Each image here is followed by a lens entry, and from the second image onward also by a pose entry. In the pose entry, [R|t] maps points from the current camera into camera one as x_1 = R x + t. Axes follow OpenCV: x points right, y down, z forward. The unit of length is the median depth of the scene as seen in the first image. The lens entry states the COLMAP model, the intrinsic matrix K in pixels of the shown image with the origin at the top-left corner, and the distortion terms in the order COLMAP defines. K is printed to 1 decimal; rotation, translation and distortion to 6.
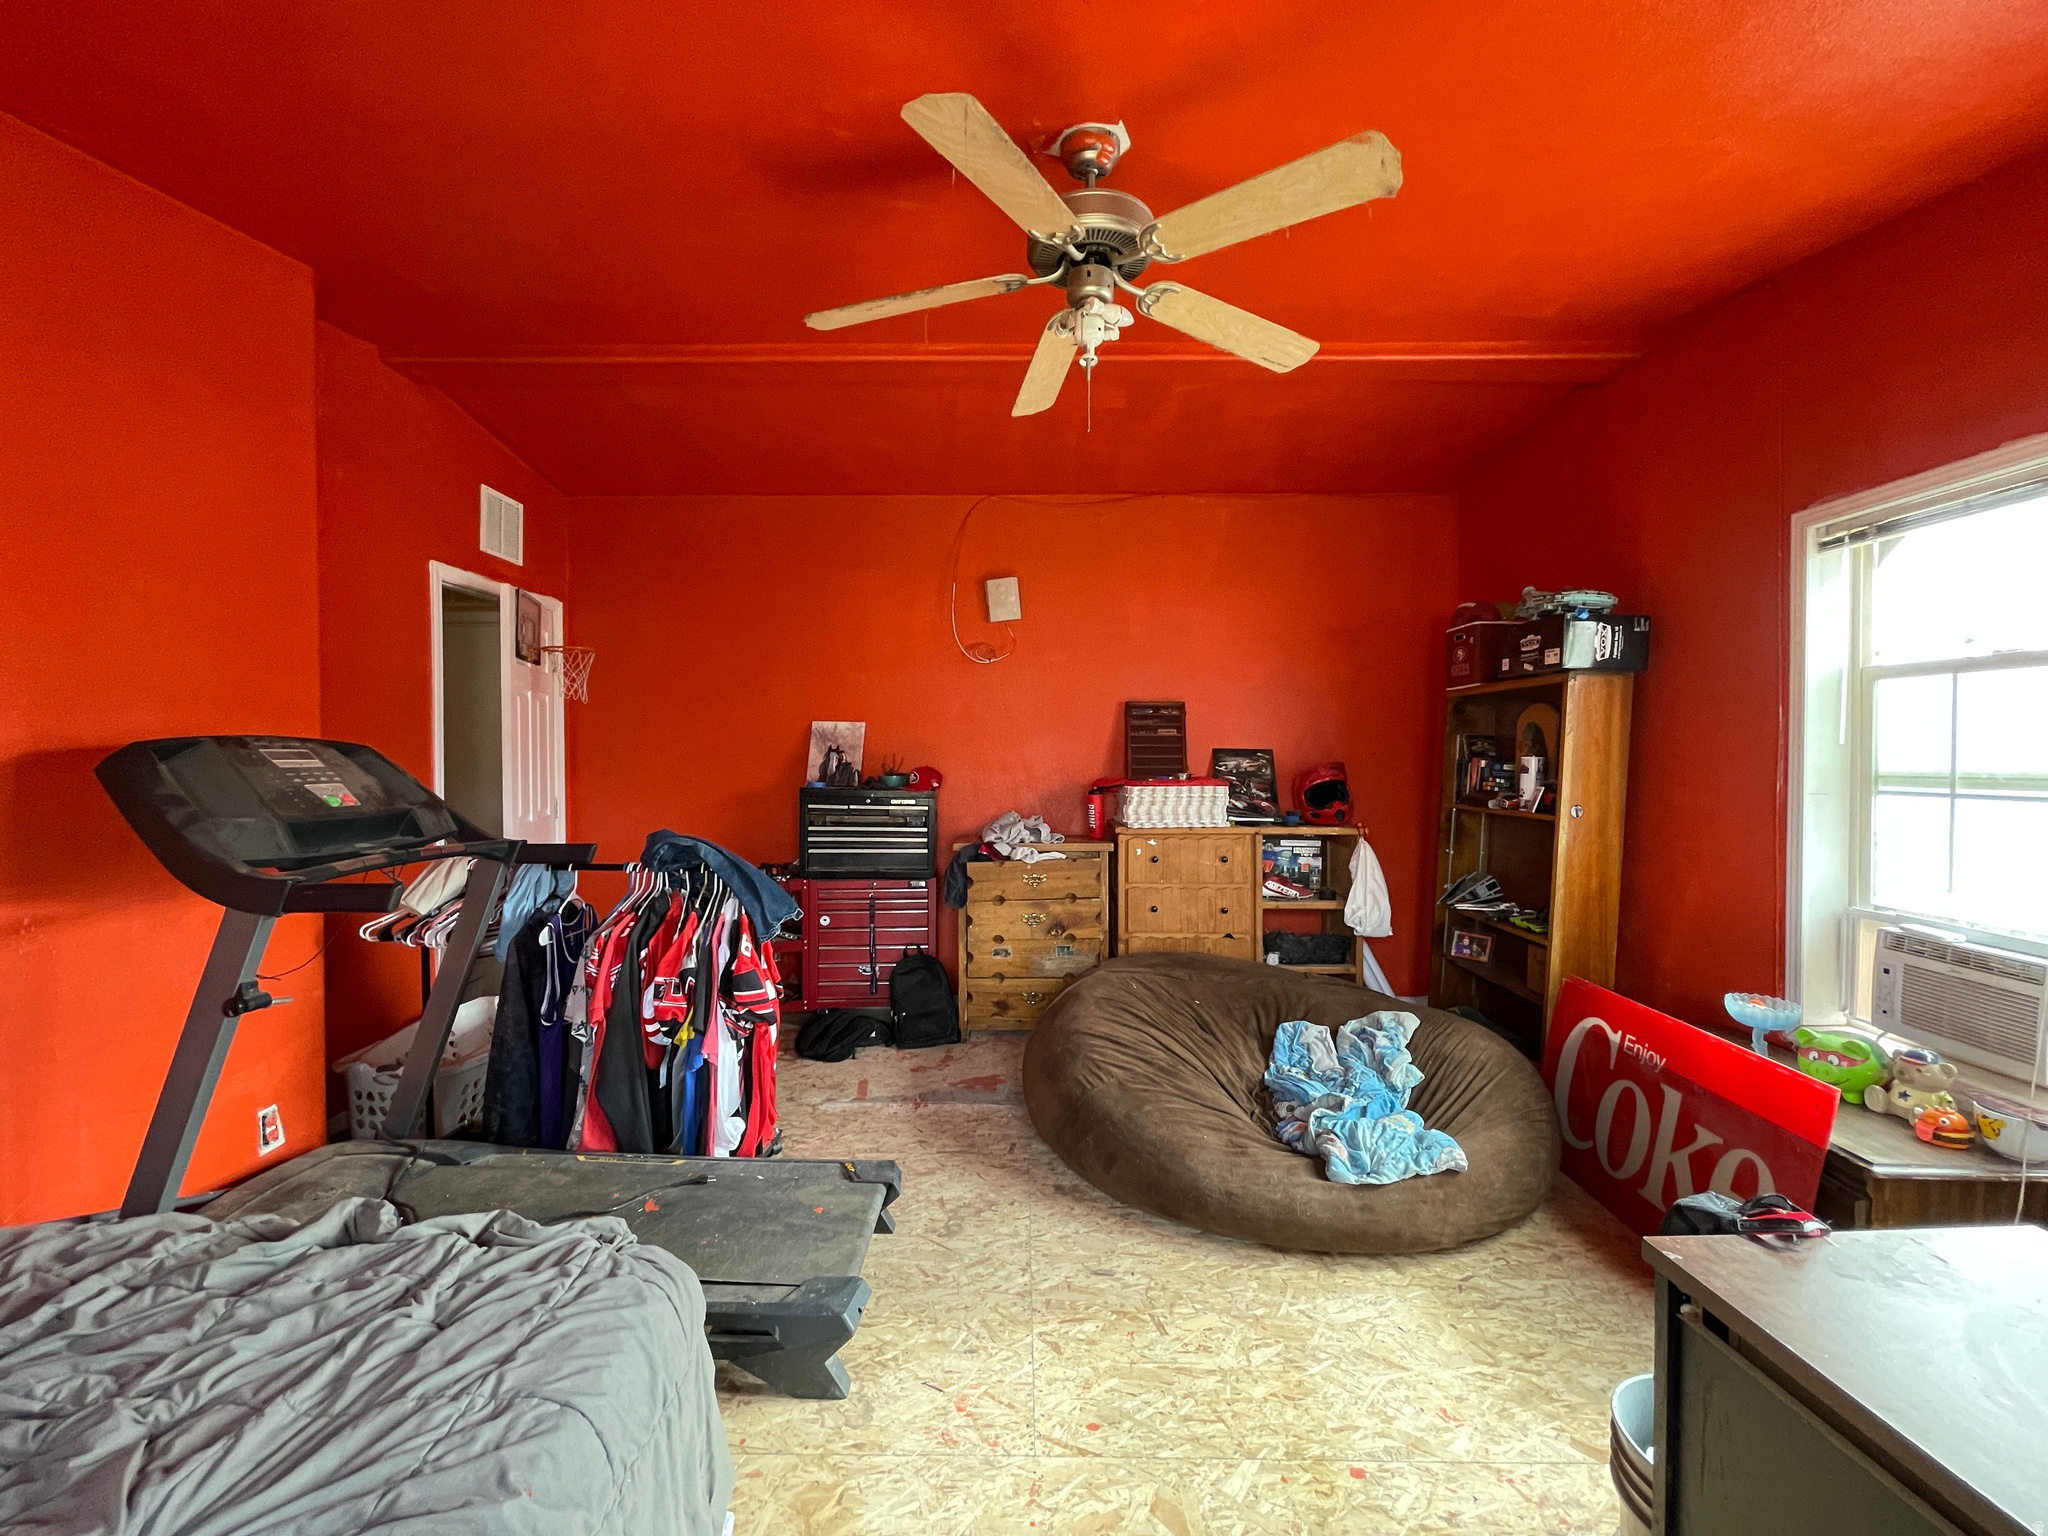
lens RADIAL K [[823.3, 0, 1017.6], [0, 823.3, 769.9], [0, 0, 1]] dist [0.001193, -0.000834]
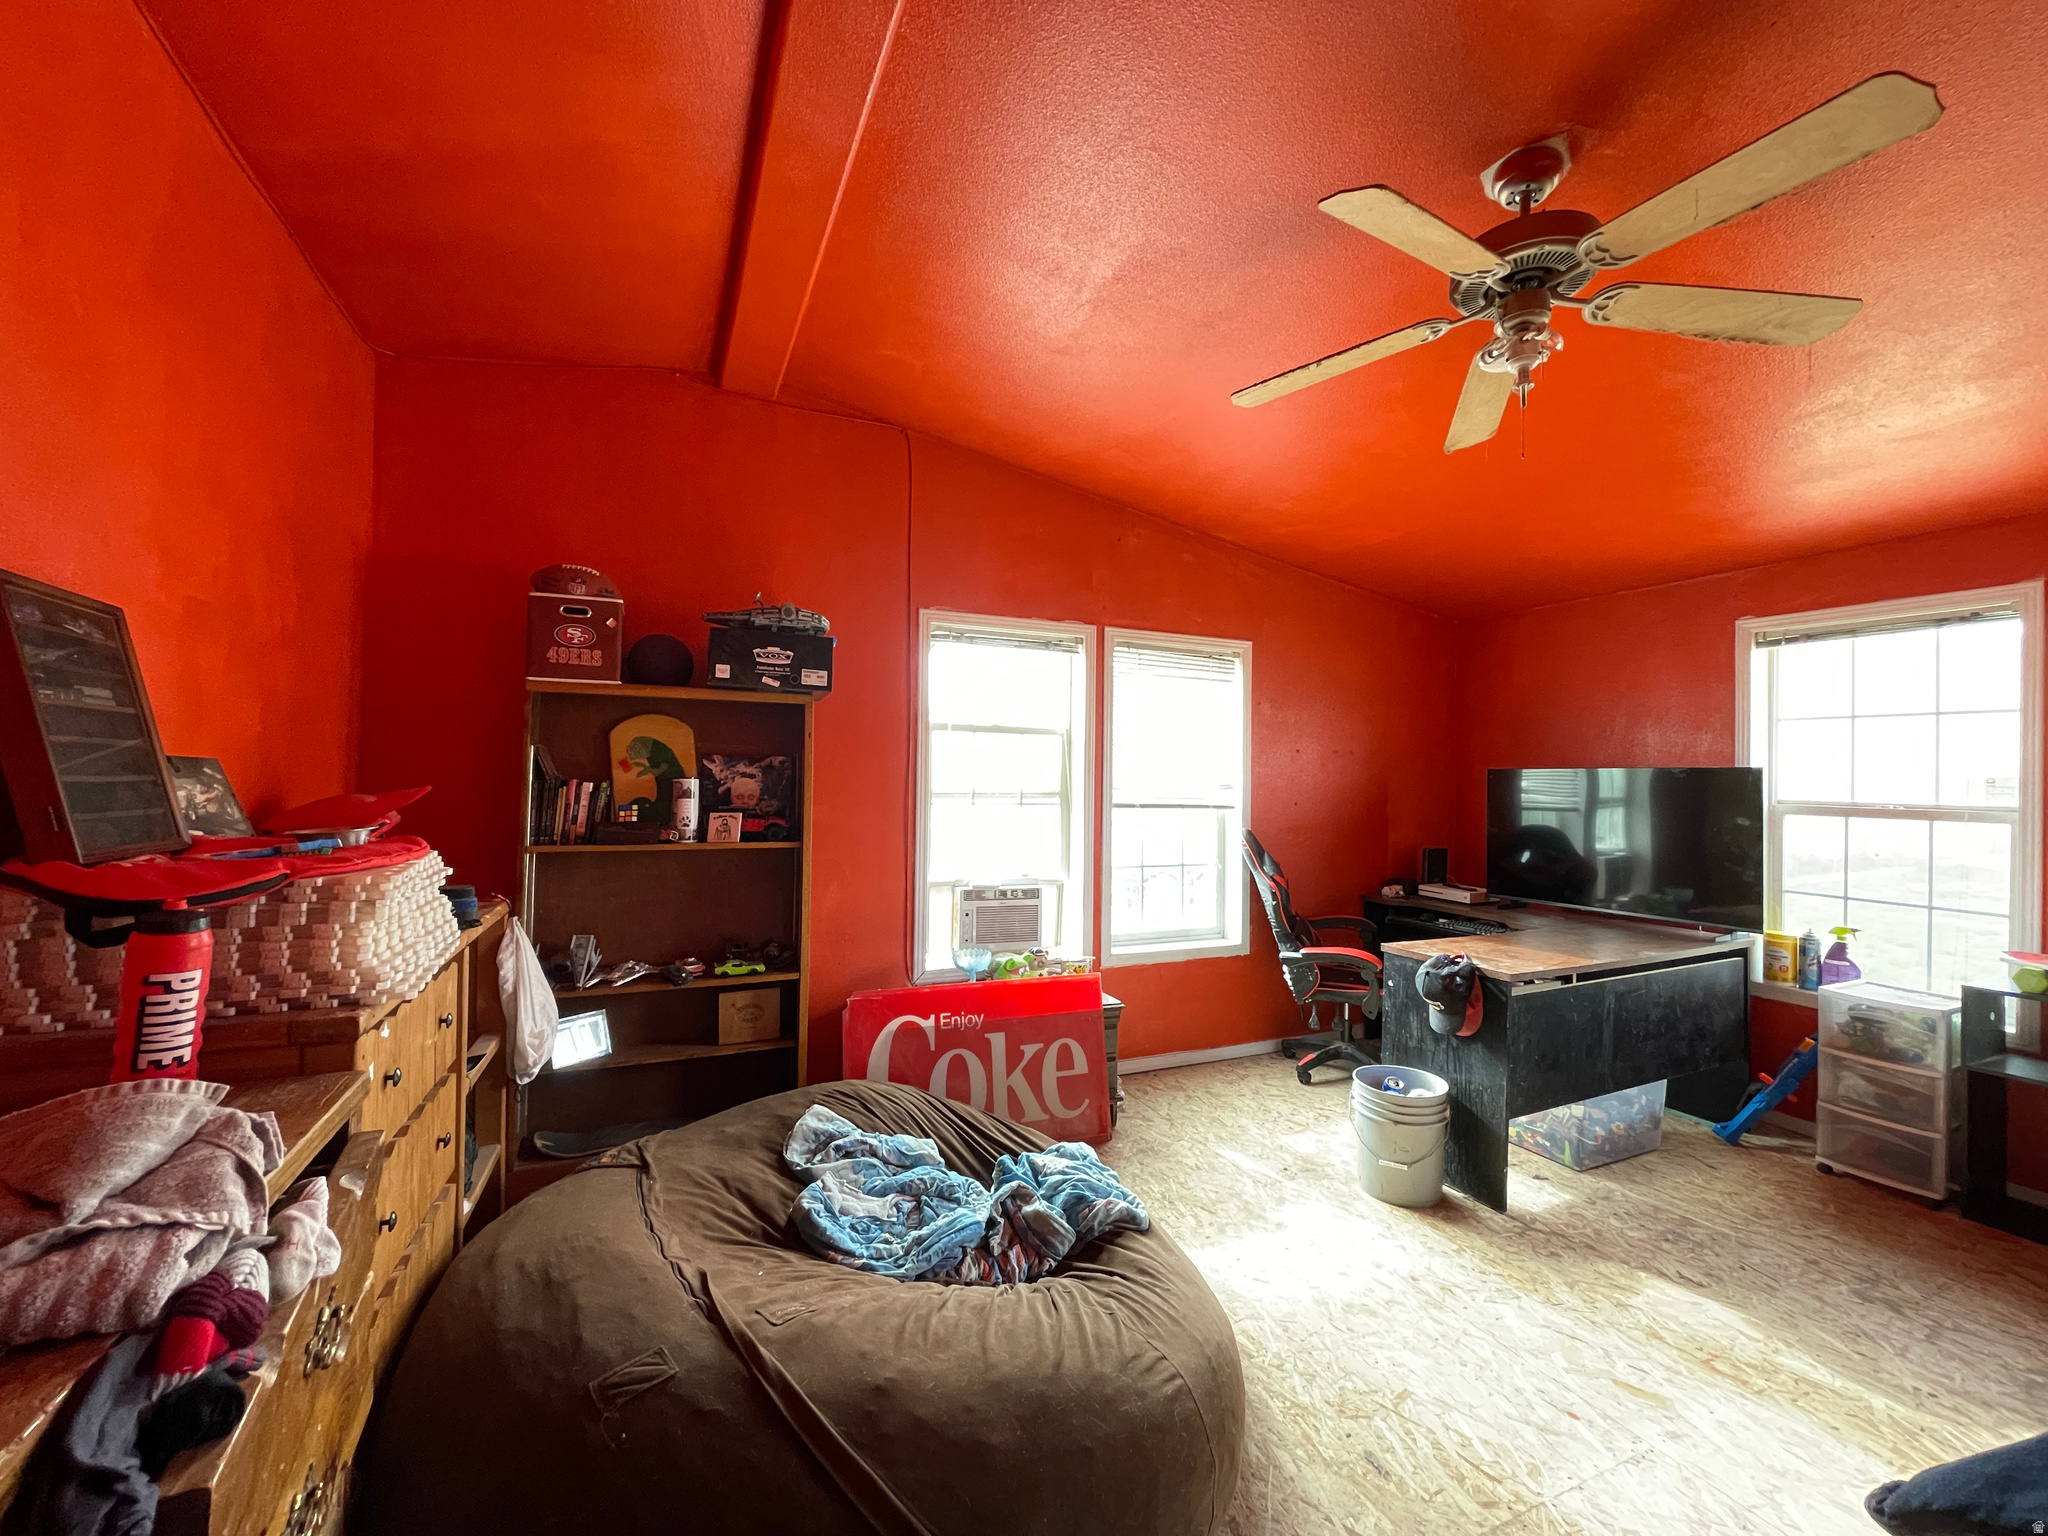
lens RADIAL K [[823.3, 0, 1015.9], [0, 823.3, 764.9], [0, 0, 1]] dist [0.001193, -0.000834]
pose [[-0.415979, 0.000227, 0.909374, -0.397713], [-0.003886, 0.999990, -0.002027, -0.040207], [-0.909366, -0.004377, -0.415974, 1.415224]]
